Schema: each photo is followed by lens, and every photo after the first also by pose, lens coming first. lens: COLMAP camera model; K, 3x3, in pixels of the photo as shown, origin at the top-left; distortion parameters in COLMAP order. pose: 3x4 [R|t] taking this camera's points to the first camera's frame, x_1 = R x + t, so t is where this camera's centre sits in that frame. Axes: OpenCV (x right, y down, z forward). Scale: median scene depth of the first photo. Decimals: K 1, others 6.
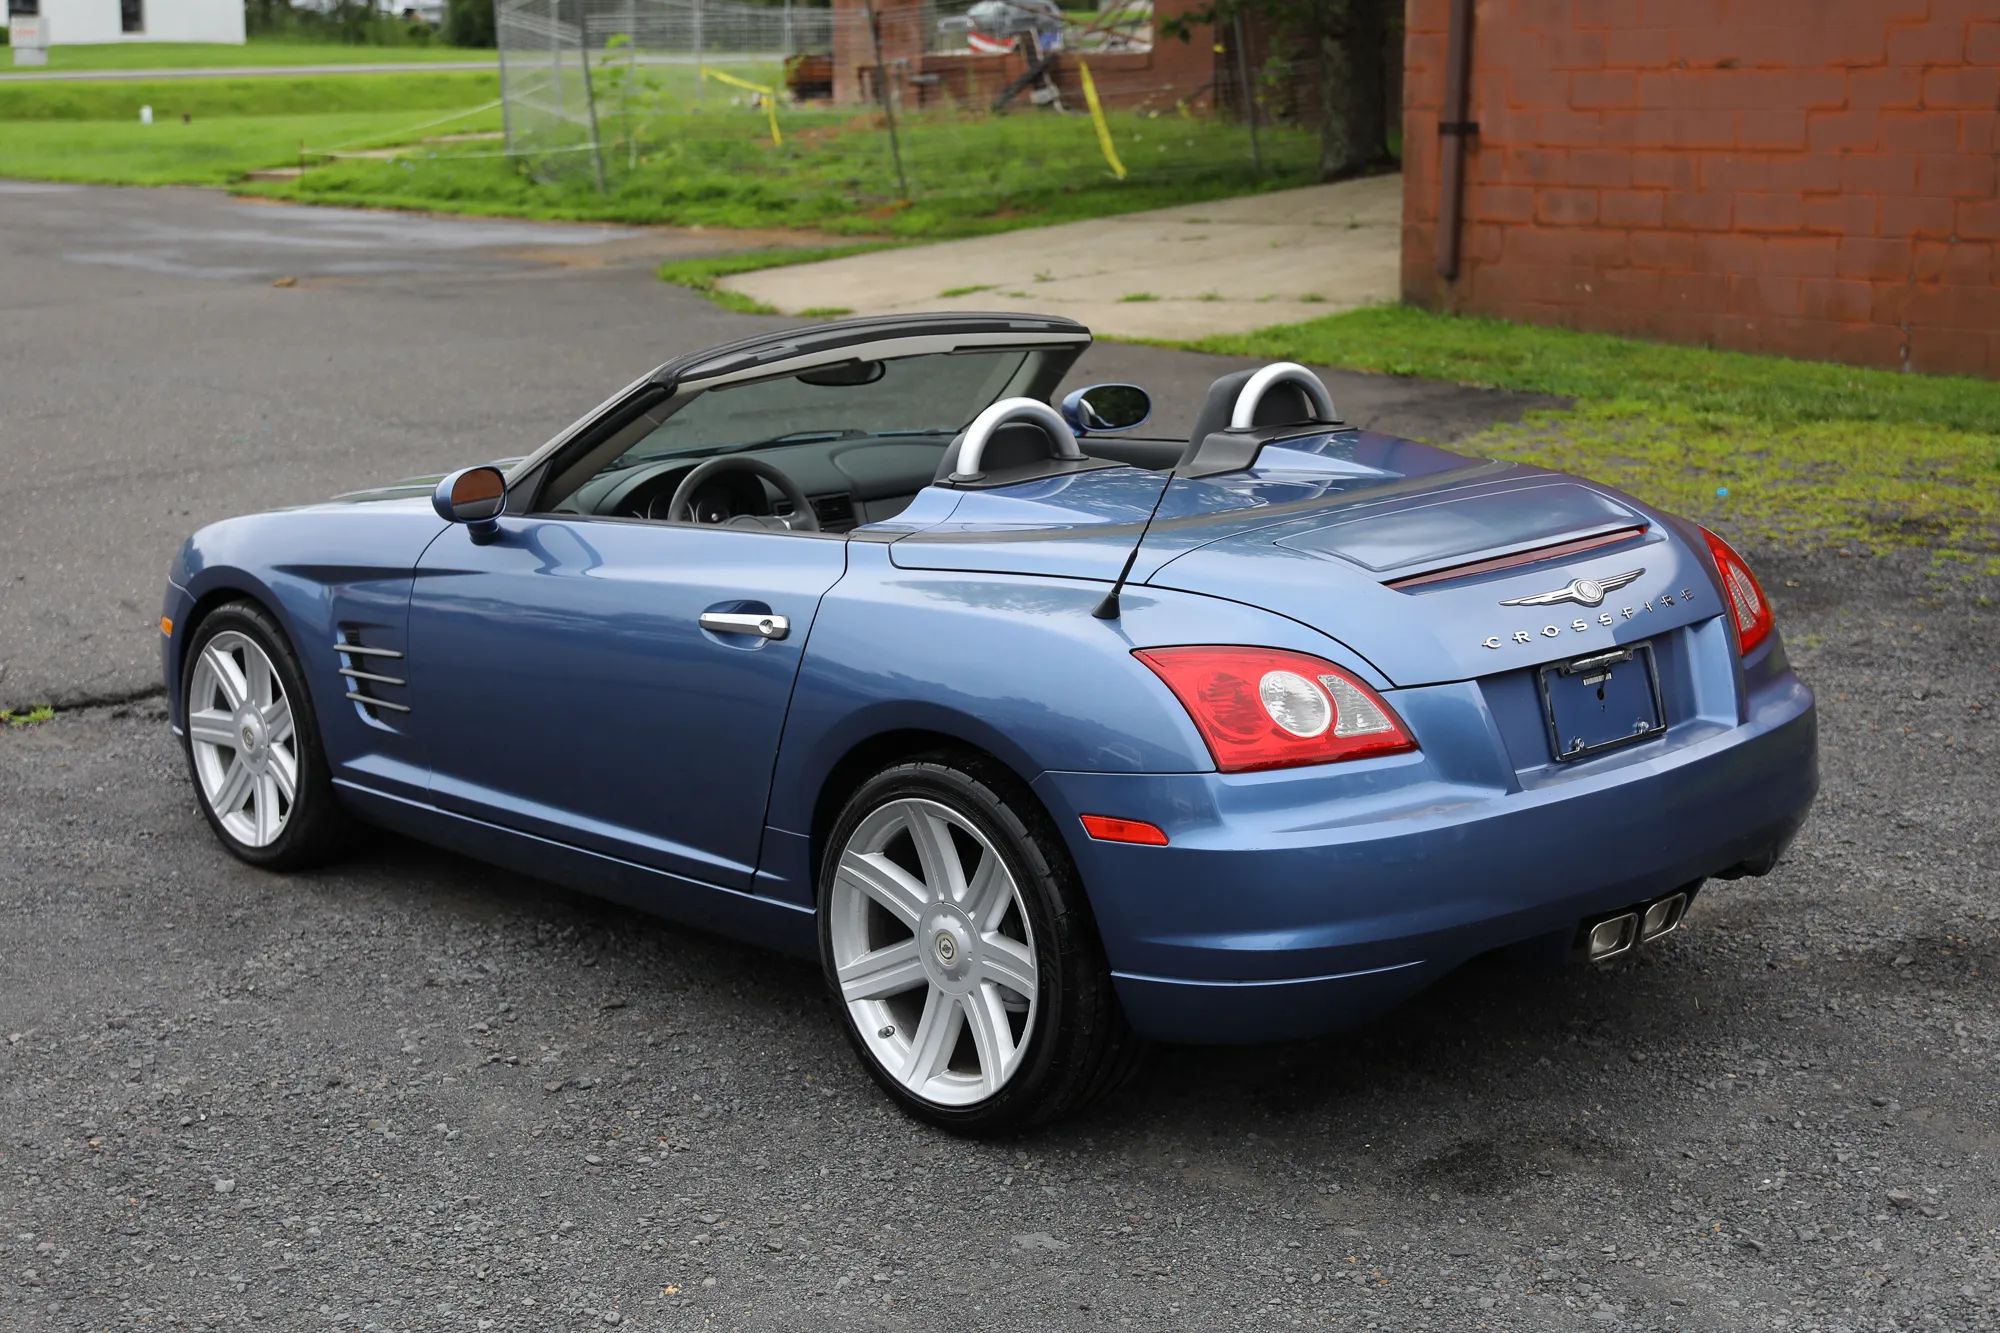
lens RADIAL K [[3084.2, 0, 1000.0], [0, 3084.2, 666.5], [0, 0, 1]] dist [-0.027432, 0.133725]
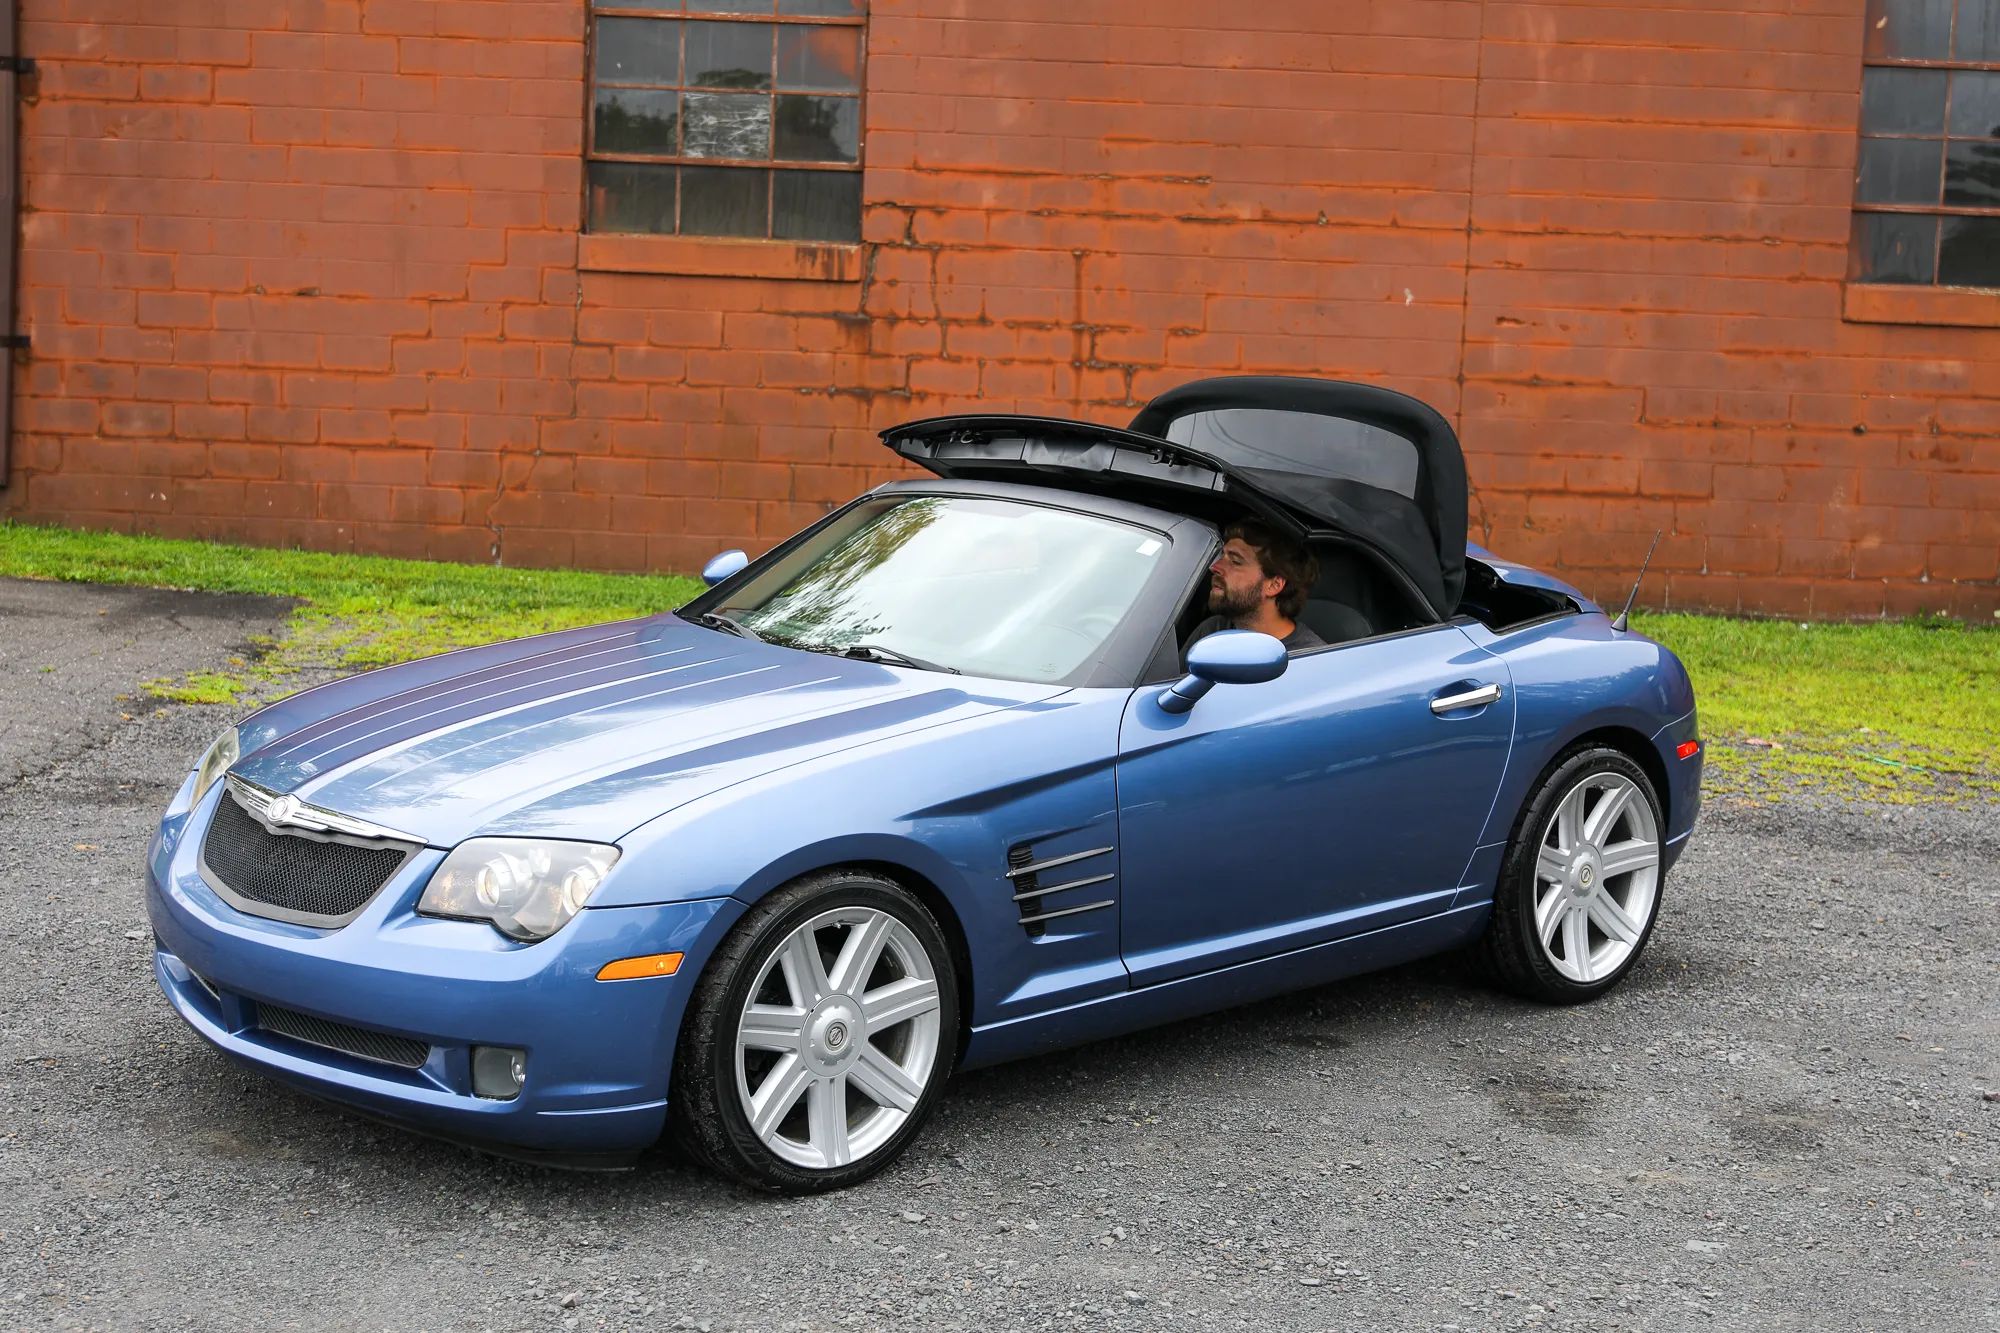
lens RADIAL K [[4107.7, 0, 1004.6], [0, 4107.7, 782.5], [0, 0, 1]] dist [0.001127, -0.086236]
pose [[0.668870, -0.062458, 0.740751, -0.644648], [0.095493, 0.995427, -0.002295, 0.004434], [-0.737220, 0.072271, 0.671776, -0.140517]]
